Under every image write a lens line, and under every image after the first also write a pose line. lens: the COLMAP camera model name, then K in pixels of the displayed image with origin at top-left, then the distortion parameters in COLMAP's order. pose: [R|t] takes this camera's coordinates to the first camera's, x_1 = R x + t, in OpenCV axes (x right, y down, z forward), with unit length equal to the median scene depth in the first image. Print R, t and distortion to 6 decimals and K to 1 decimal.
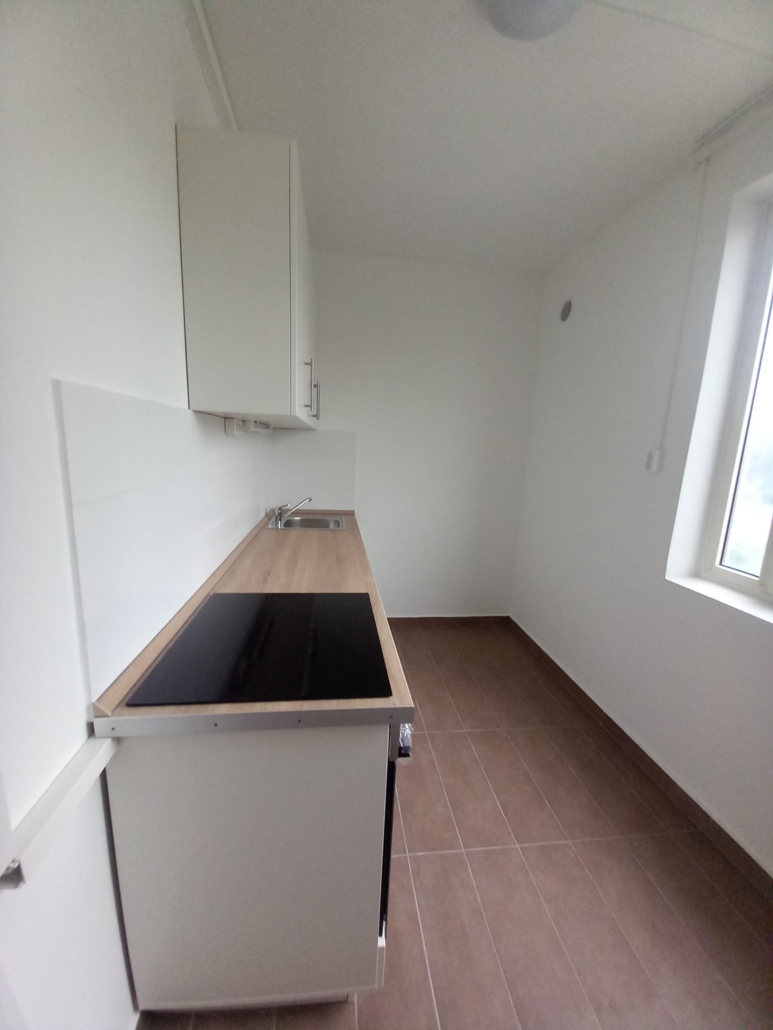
lens RADIAL K [[413.1, 0, 387.3], [0, 413.1, 524.2], [0, 0, 1]] dist [-0.002365, -0.000493]
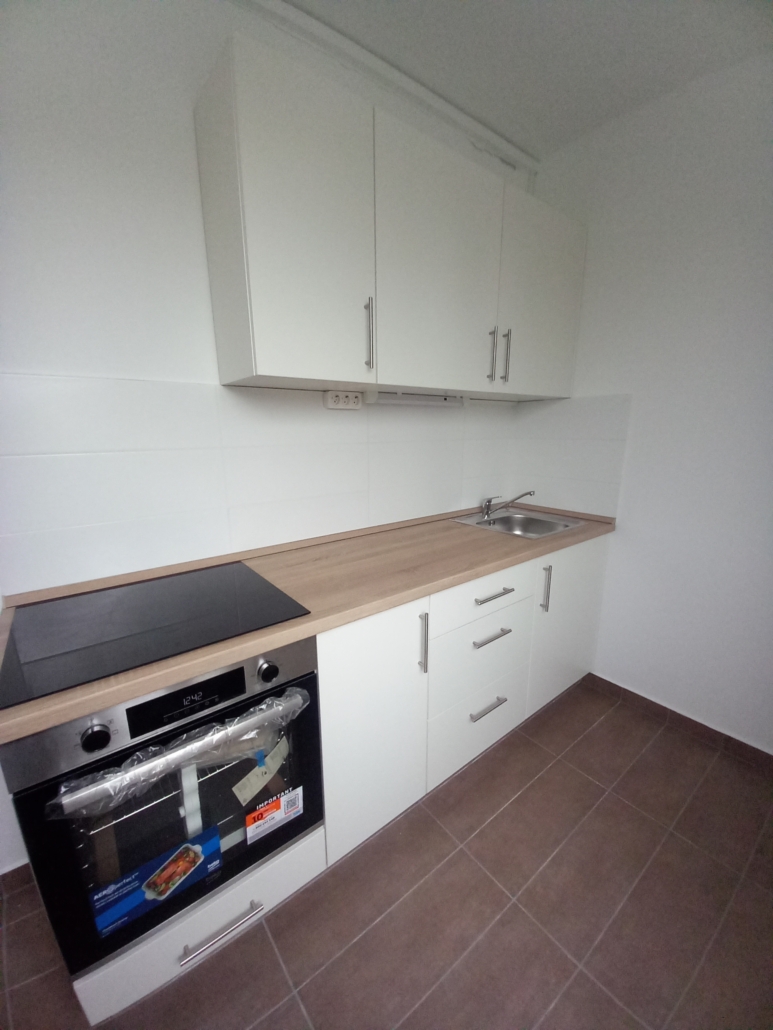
lens RADIAL K [[413.1, 0, 387.3], [0, 413.1, 524.2], [0, 0, 1]] dist [-0.002365, -0.000493]
pose [[0.505474, 0.147976, -0.850058, 0.463114], [-0.131655, 0.986876, 0.093507, -0.053211], [0.852739, 0.064649, 0.518321, 0.562525]]
